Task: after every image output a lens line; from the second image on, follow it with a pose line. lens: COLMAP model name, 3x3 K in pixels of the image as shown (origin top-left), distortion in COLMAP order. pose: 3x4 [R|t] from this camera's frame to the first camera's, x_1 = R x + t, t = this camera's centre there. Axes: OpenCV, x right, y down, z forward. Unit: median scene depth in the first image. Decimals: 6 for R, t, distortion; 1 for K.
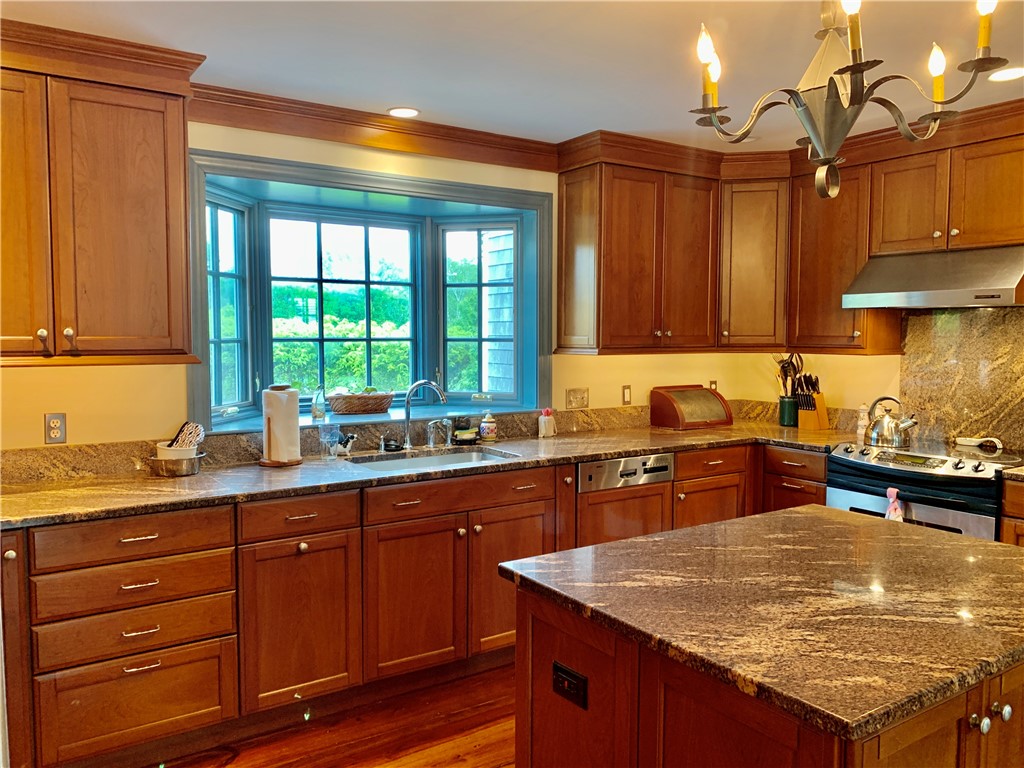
lens RADIAL K [[783.0, 0, 508.4], [0, 783.0, 385.8], [0, 0, 1]] dist [0.036379, -0.004950]
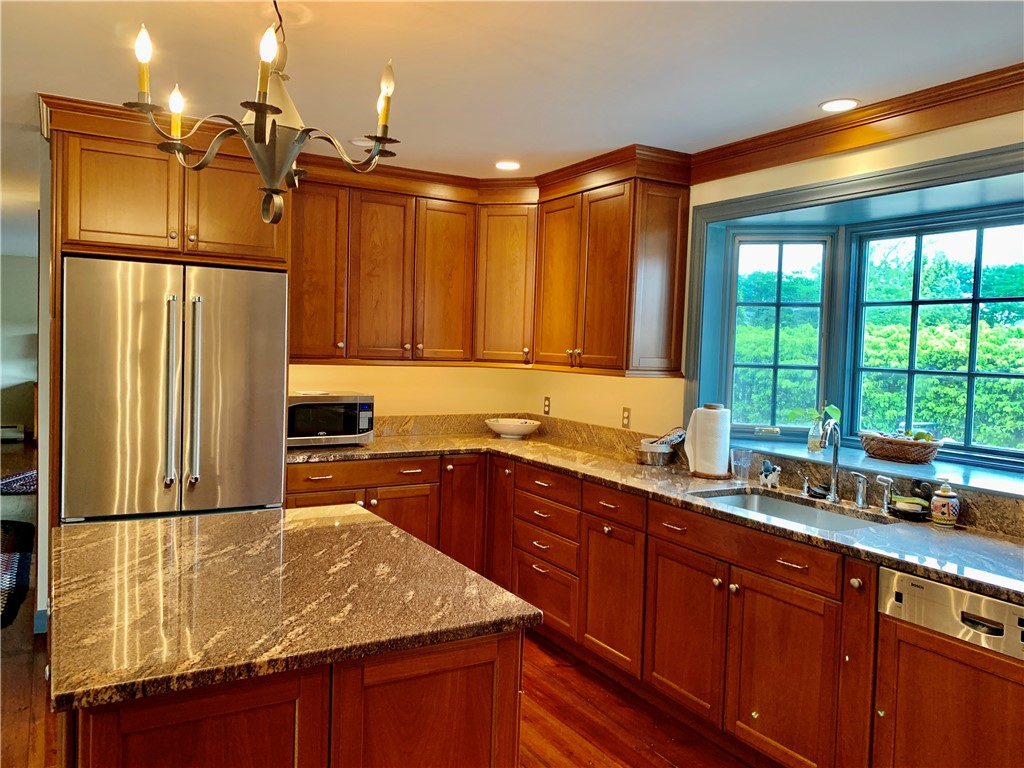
lens RADIAL K [[783.0, 0, 506.8], [0, 783.0, 378.4], [0, 0, 1]] dist [0.036379, -0.004950]
pose [[-0.068991, 0.038440, -0.996876, 0.885535], [-0.101648, 0.993786, 0.045356, -0.062166], [0.992425, 0.104460, -0.064655, 0.843439]]
